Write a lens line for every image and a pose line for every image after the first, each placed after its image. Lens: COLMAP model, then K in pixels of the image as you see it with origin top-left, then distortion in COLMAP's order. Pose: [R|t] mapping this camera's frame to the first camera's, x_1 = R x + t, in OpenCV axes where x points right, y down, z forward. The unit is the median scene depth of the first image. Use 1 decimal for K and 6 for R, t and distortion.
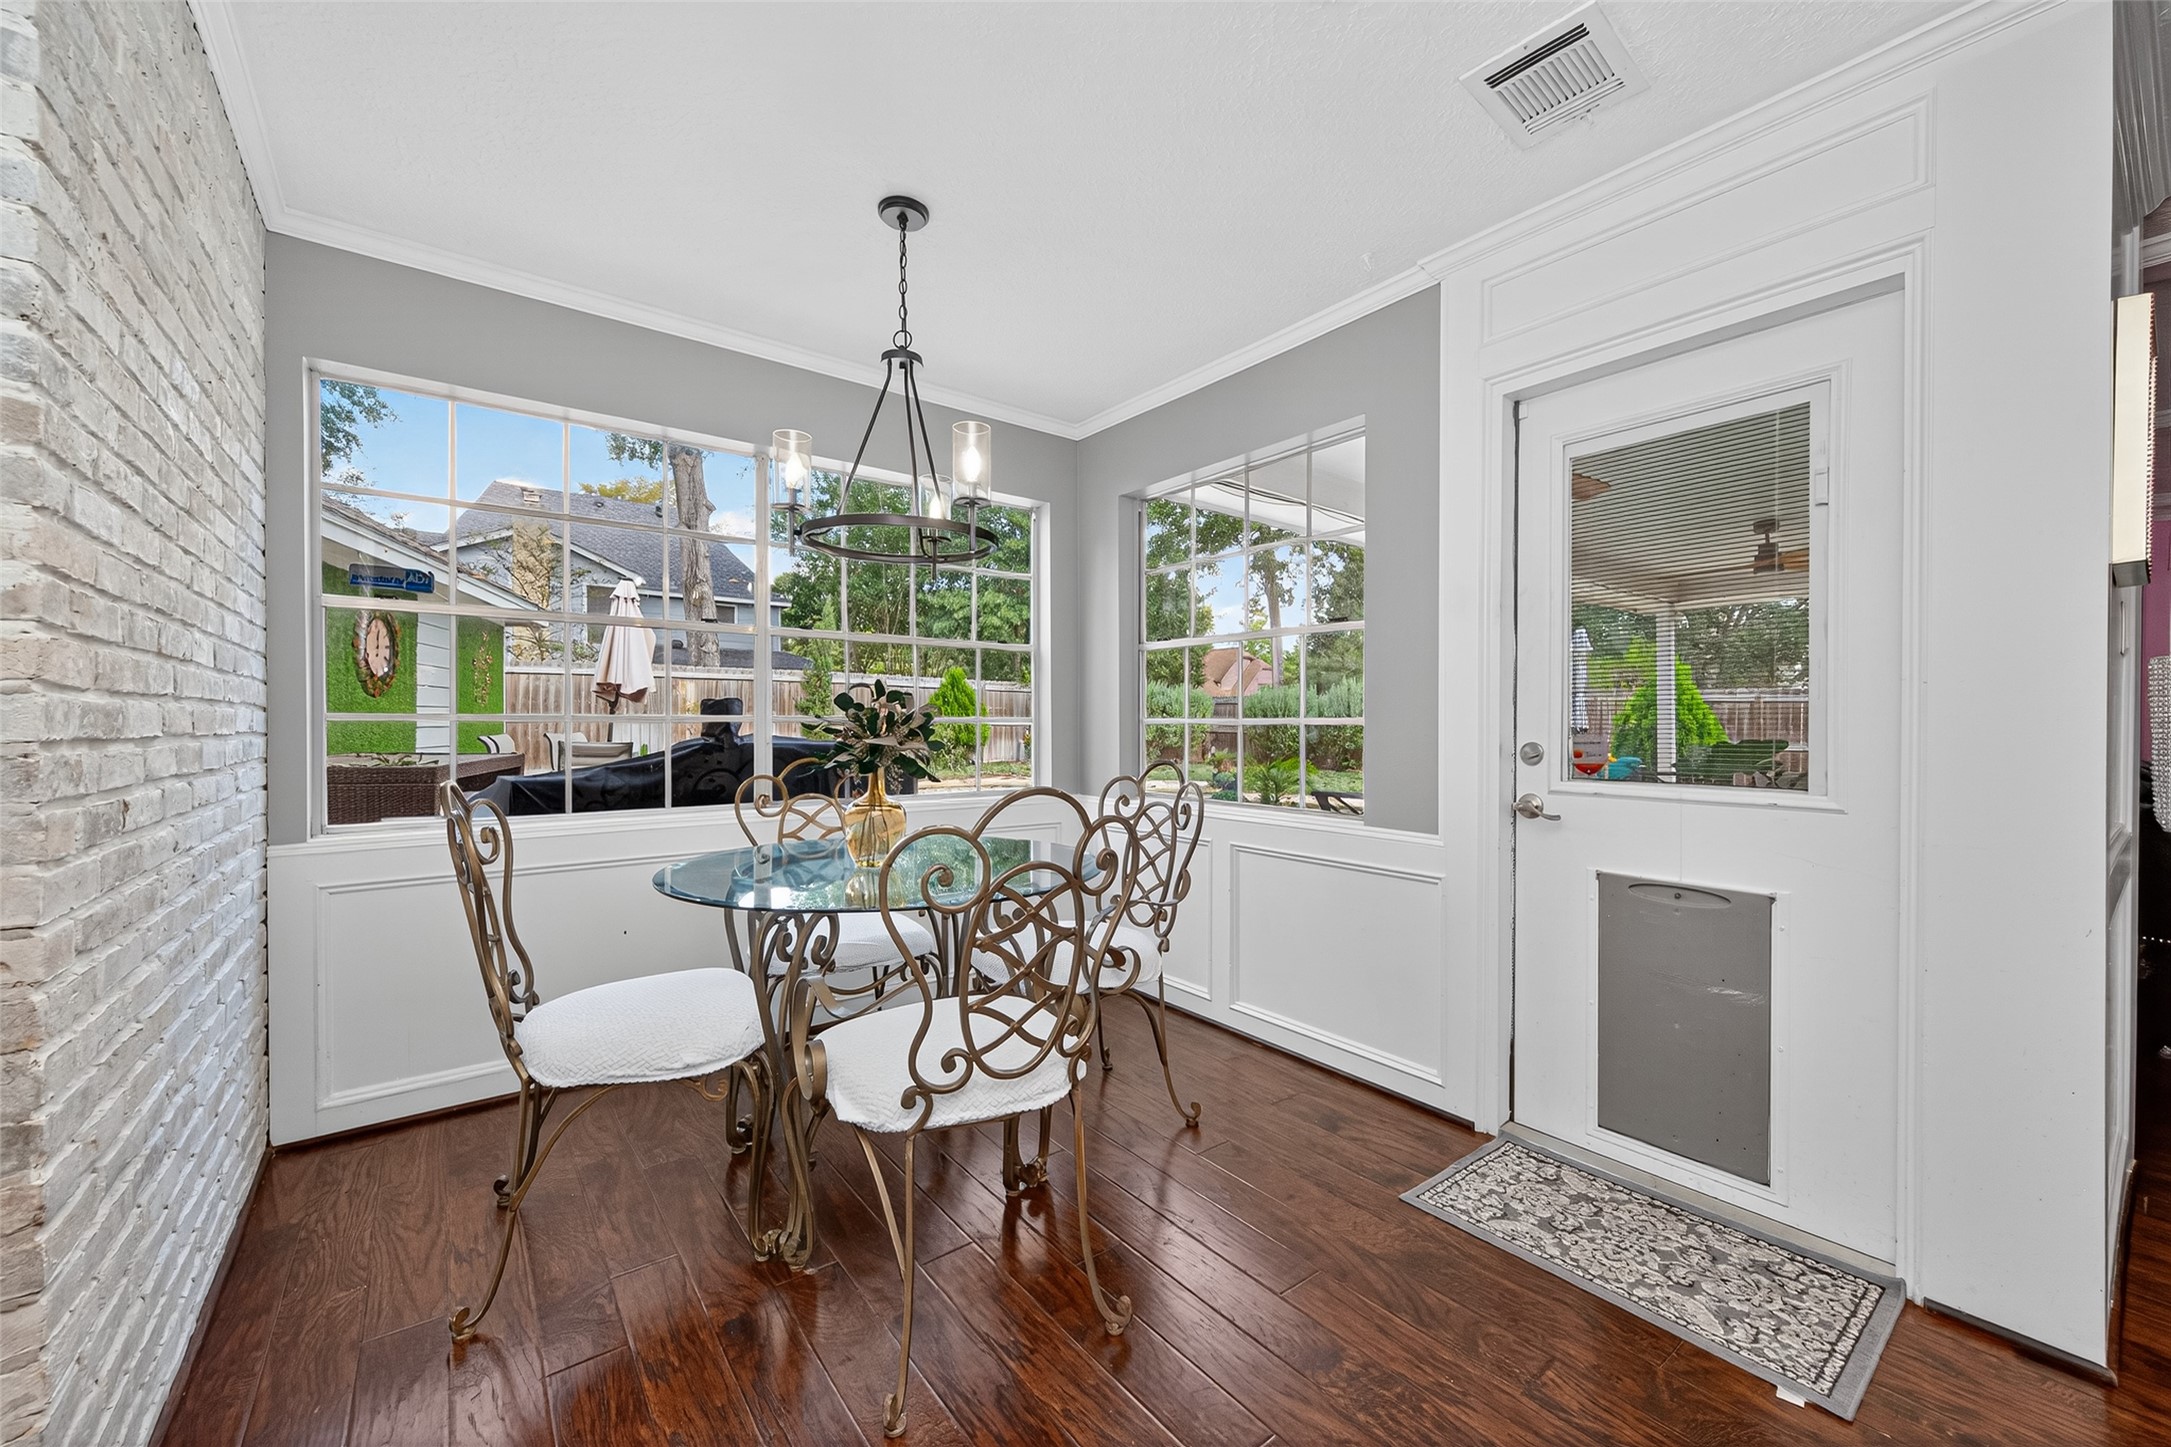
lens RADIAL K [[840.7, 0, 1085.5], [0, 840.7, 723.5], [0, 0, 1]] dist [-0.000796, -0.000026]
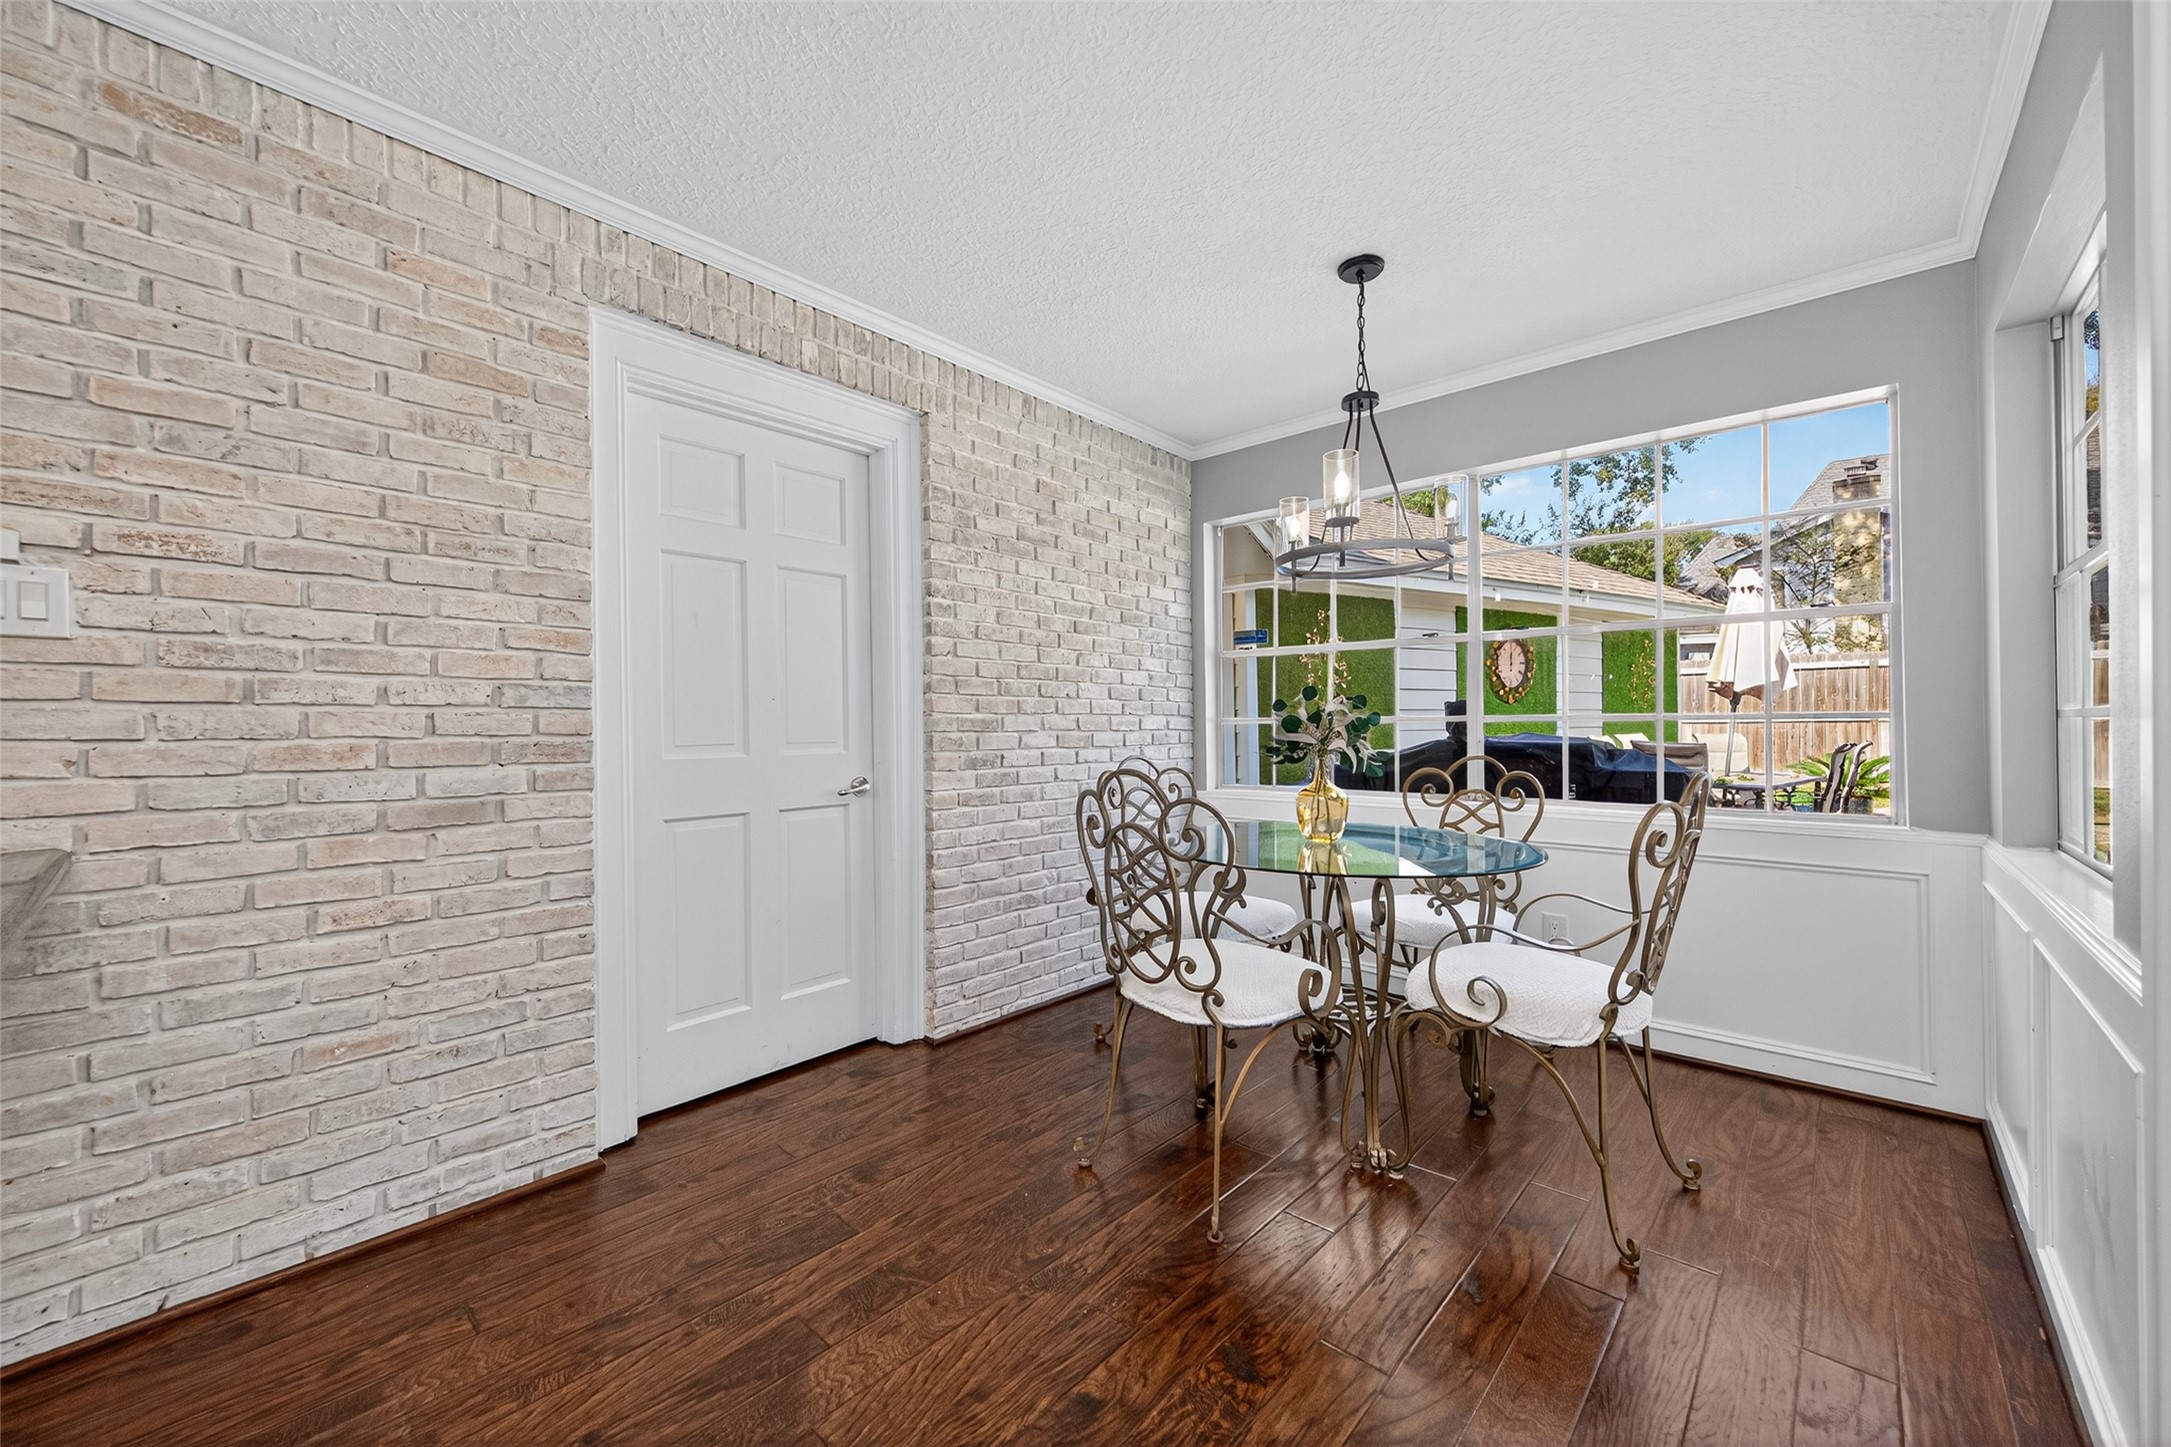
lens RADIAL K [[840.7, 0, 1085.5], [0, 840.7, 723.5], [0, 0, 1]] dist [-0.000796, -0.000026]
pose [[0.172555, -0.004622, -0.984989, 0.827088], [0.005538, 0.999978, -0.003723, 0.002502], [0.984984, -0.004812, 0.172577, 0.437700]]
